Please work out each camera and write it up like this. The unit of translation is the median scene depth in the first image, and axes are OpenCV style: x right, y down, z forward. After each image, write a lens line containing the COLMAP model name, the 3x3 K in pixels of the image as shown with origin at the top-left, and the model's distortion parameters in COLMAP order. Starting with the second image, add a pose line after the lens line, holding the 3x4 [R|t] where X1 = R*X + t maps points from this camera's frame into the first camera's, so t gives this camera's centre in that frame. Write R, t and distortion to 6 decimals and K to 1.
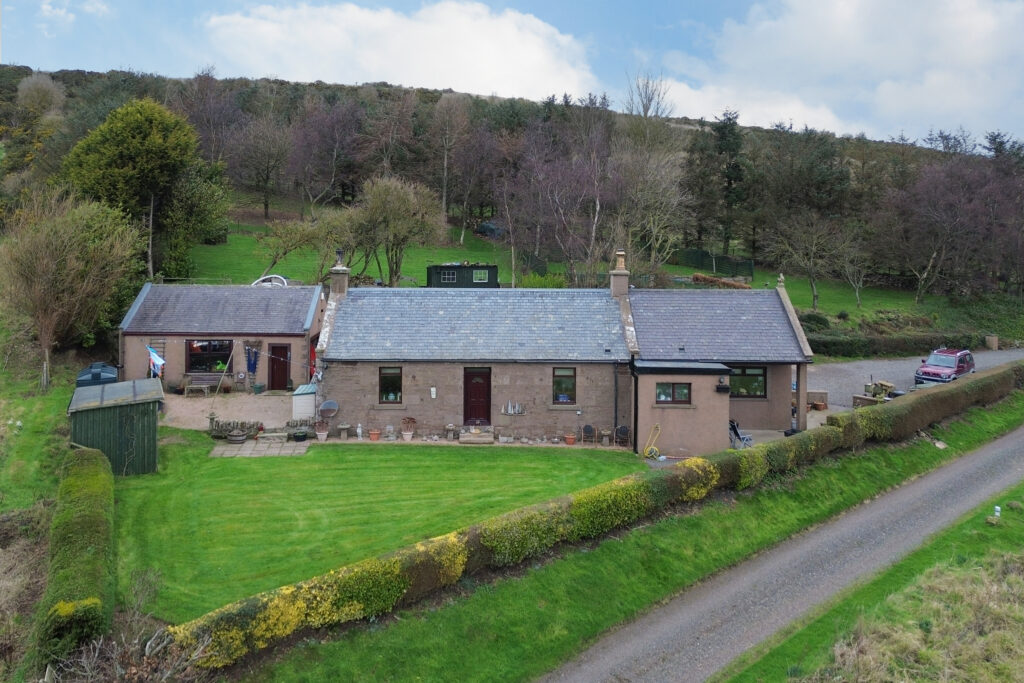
lens RADIAL K [[822.1, 0, 529.3], [0, 822.1, 246.1], [0, 0, 1]] dist [0.026083, -0.002033]
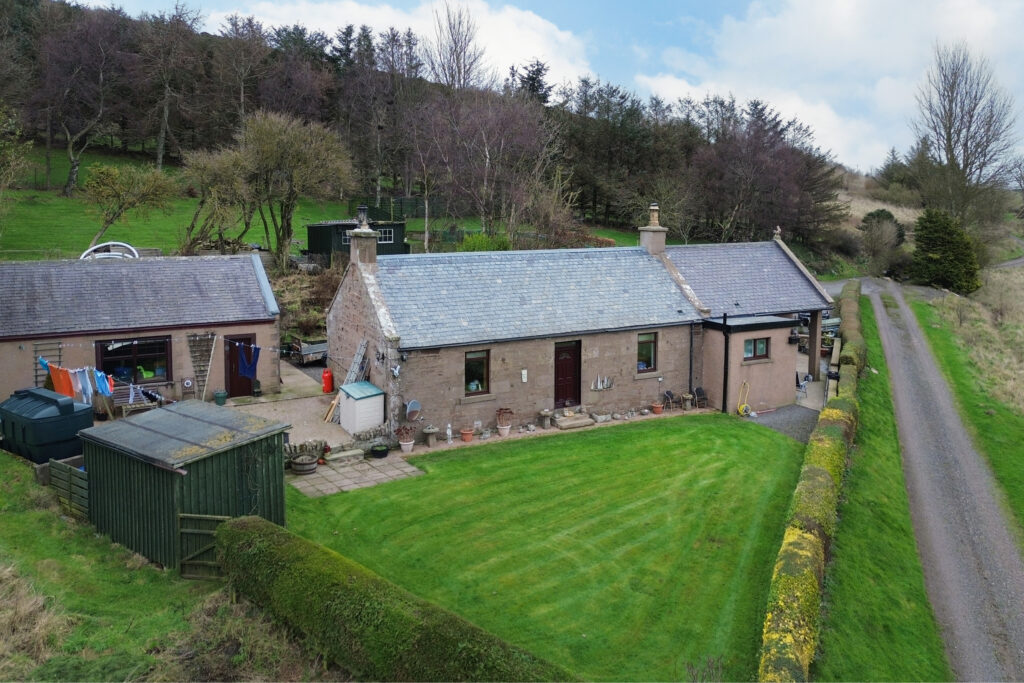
lens RADIAL K [[822.1, 0, 529.3], [0, 822.1, 246.1], [0, 0, 1]] dist [0.026083, -0.002033]
pose [[0.861697, -0.033448, 0.506319, -0.537701], [0.003317, 0.998175, 0.060295, -0.006488], [-0.507412, -0.050277, 0.860236, 0.274420]]
